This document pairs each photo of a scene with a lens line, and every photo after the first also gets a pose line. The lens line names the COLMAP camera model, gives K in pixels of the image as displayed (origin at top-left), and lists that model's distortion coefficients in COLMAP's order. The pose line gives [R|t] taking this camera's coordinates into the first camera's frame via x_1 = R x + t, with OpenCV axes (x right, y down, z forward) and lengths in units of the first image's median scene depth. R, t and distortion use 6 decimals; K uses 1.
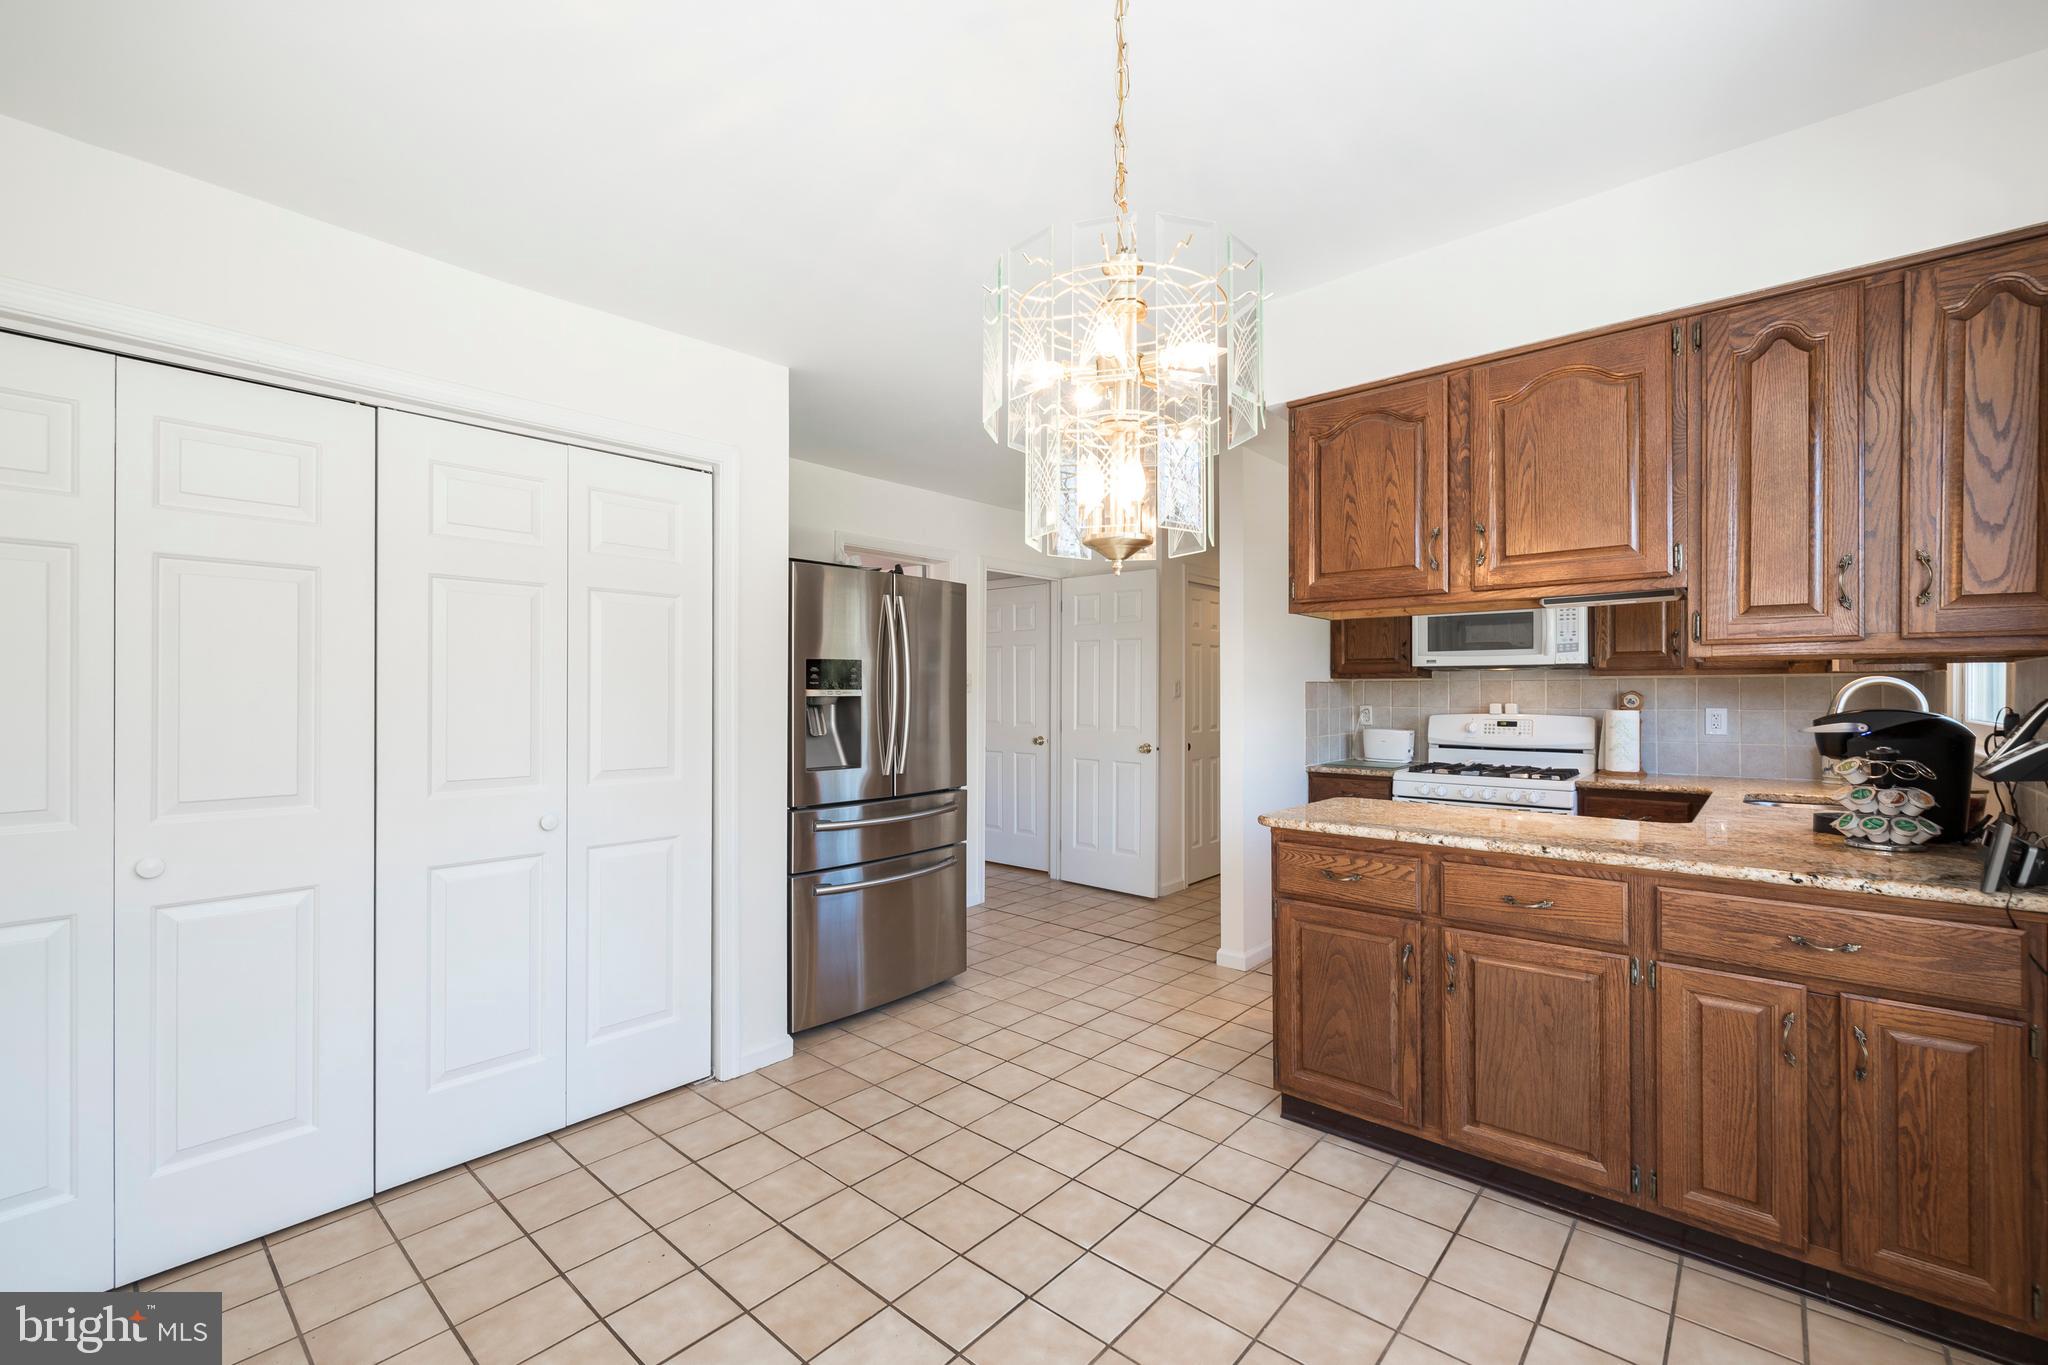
lens RADIAL K [[855.7, 0, 1028.6], [0, 855.7, 693.4], [0, 0, 1]] dist [-0.003492, -0.000489]
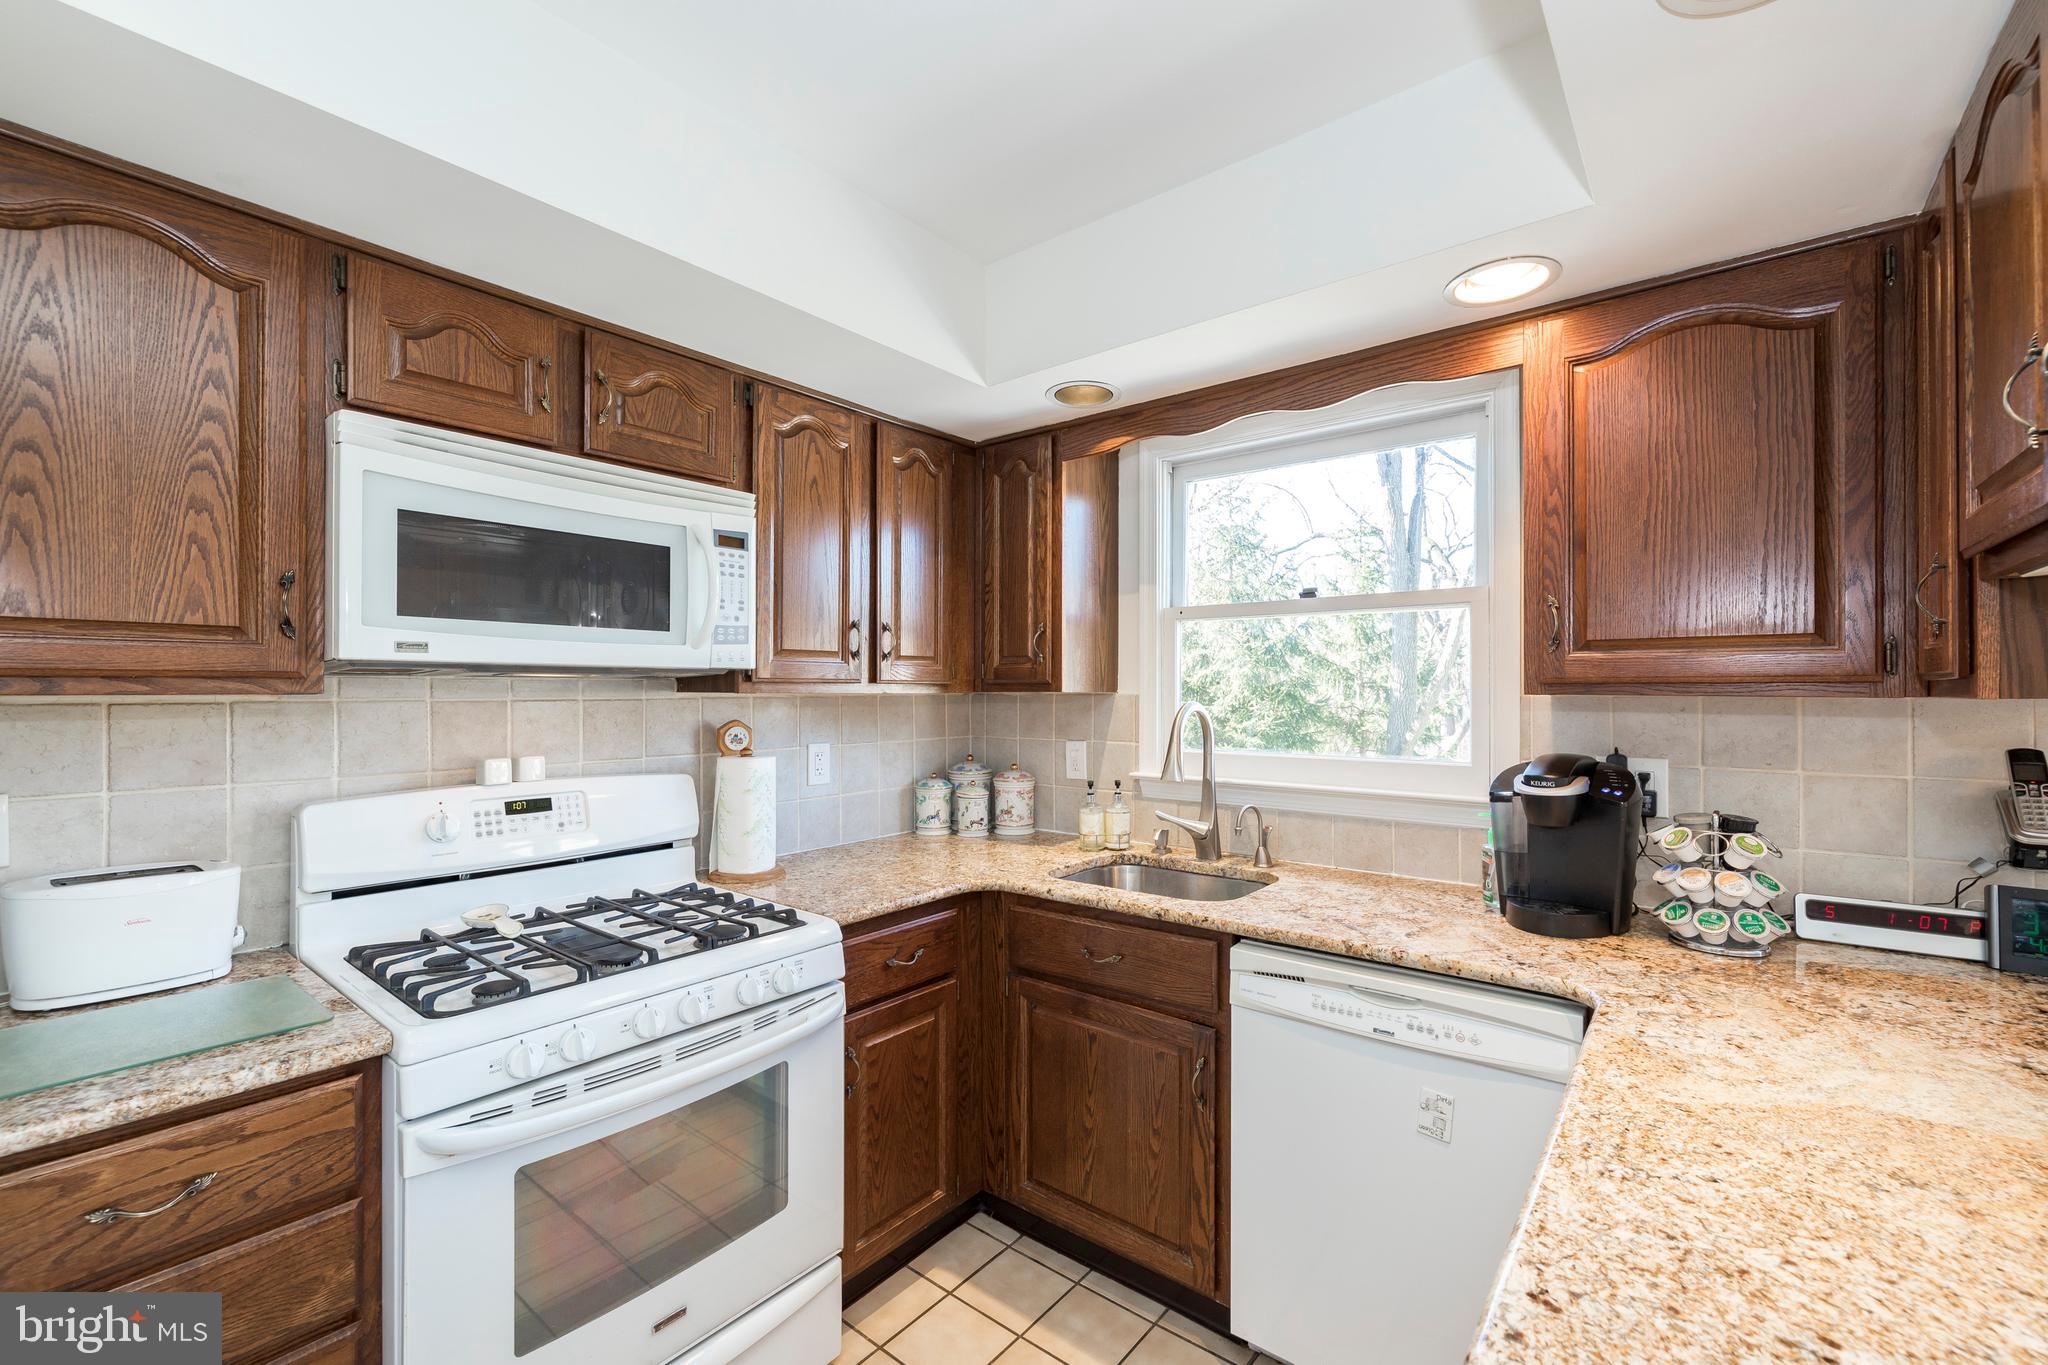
lens RADIAL K [[855.7, 0, 1027.9], [0, 855.7, 690.8], [0, 0, 1]] dist [-0.003492, -0.000489]
pose [[-0.039823, 0.000890, 0.999206, 0.242677], [0.000555, 0.999999, -0.000869, -0.035637], [-0.999207, 0.000520, -0.039823, 1.387987]]
